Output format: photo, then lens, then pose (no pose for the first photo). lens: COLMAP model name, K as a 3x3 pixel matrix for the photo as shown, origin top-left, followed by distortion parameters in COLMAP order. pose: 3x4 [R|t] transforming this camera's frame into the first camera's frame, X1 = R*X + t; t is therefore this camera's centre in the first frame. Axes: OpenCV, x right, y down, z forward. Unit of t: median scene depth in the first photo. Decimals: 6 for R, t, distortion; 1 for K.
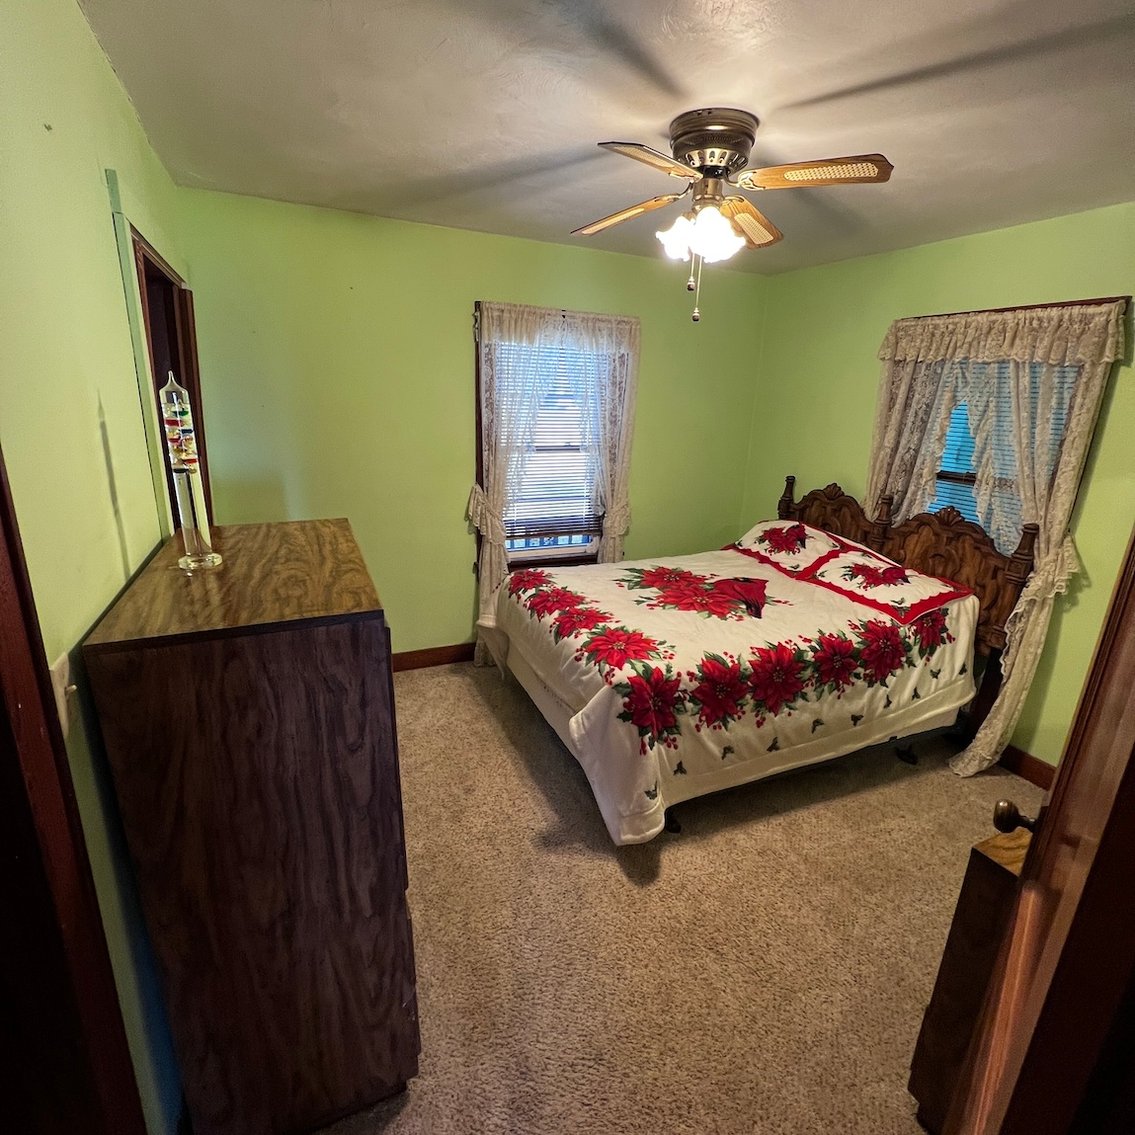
lens RADIAL K [[604.2, 0, 567.7], [0, 604.2, 565.7], [0, 0, 1]] dist [-0.001058, 0.000466]
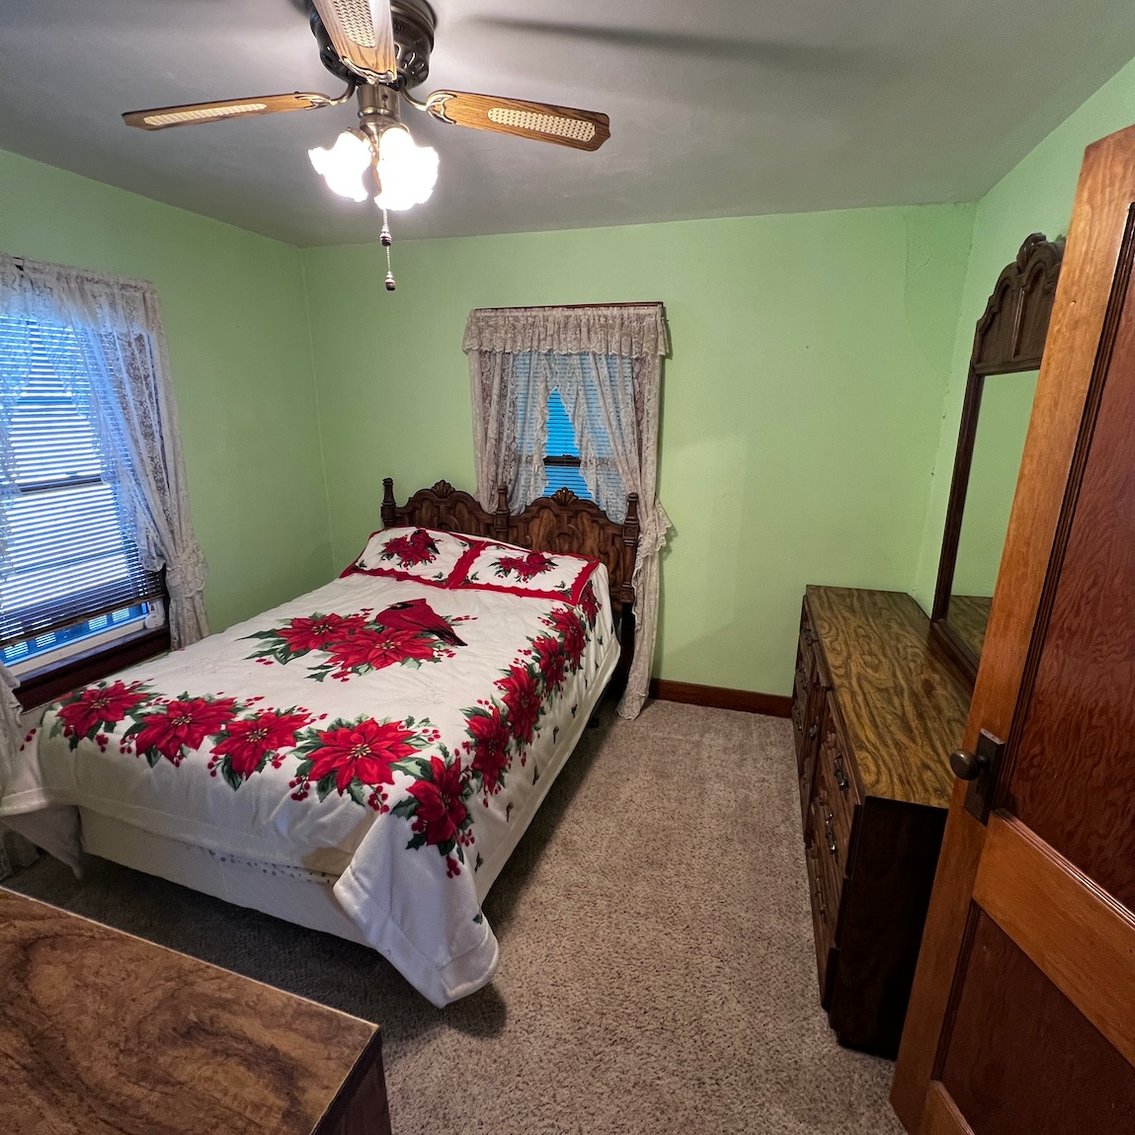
lens RADIAL K [[604.2, 0, 563.2], [0, 604.2, 565.8], [0, 0, 1]] dist [-0.001058, 0.000466]
pose [[0.665640, -0.233103, 0.708933, -0.176802], [0.224245, 0.968540, 0.107913, -0.085021], [-0.711784, 0.087144, 0.696971, 0.275213]]
